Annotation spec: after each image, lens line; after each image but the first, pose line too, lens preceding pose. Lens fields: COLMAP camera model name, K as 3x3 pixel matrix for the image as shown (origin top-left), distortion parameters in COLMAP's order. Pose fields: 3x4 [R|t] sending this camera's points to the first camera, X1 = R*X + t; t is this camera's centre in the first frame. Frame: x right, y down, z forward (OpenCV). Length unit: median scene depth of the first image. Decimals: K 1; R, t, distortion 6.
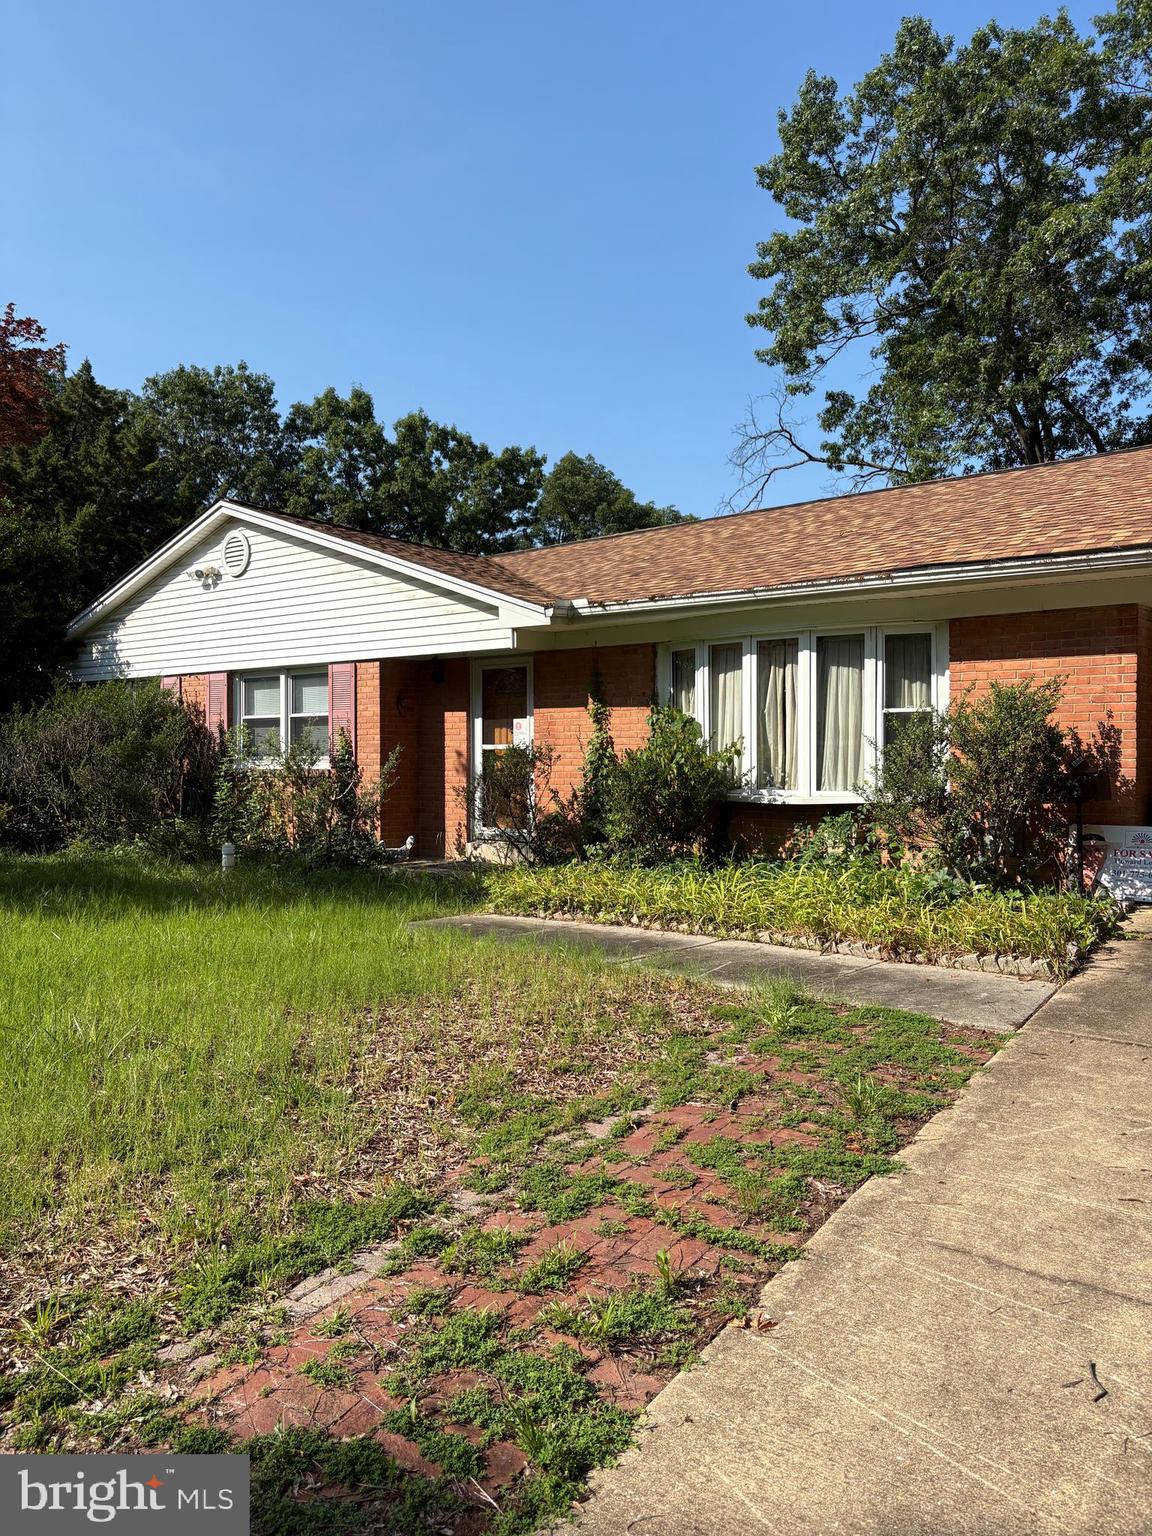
lens RADIAL K [[1168.9, 0, 565.1], [0, 1168.9, 773.1], [0, 0, 1]] dist [0.042723, 0.003981]
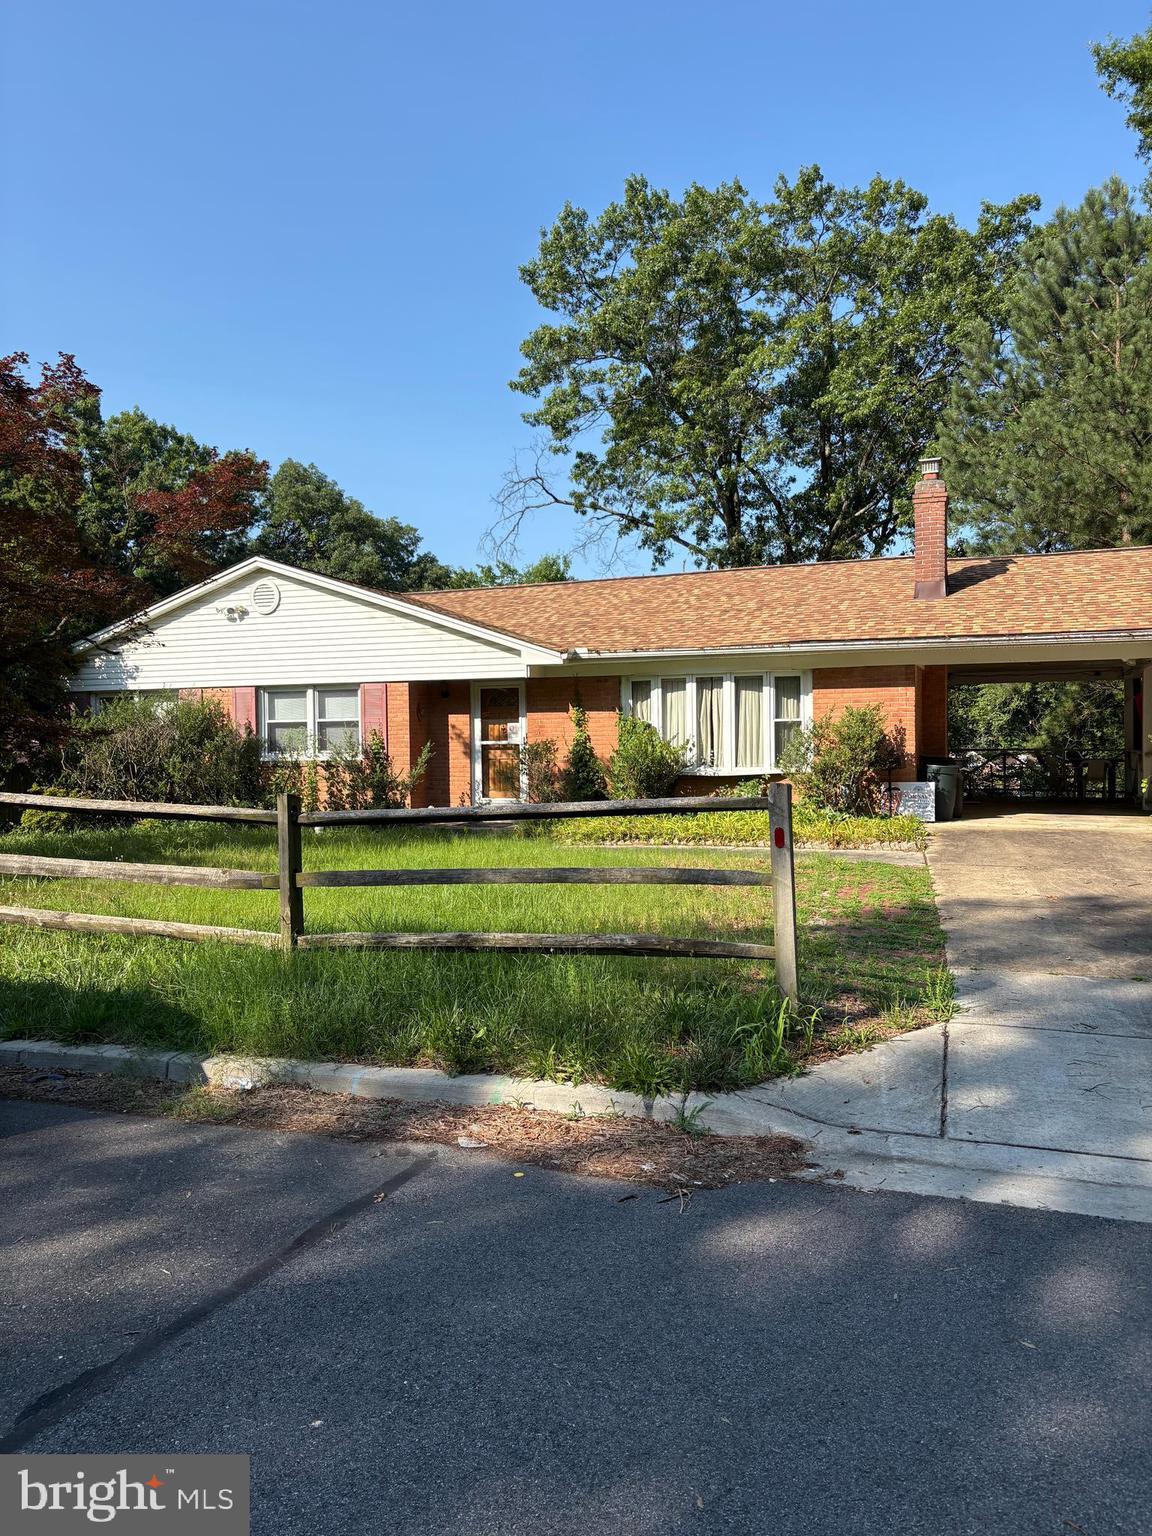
lens RADIAL K [[1168.9, 0, 584.7], [0, 1168.9, 765.4], [0, 0, 1]] dist [0.042723, 0.003981]
pose [[0.942934, -0.017874, 0.332500, -0.384814], [0.015664, 0.999834, 0.009327, -0.004430], [-0.332612, -0.003587, 0.943057, -0.362253]]
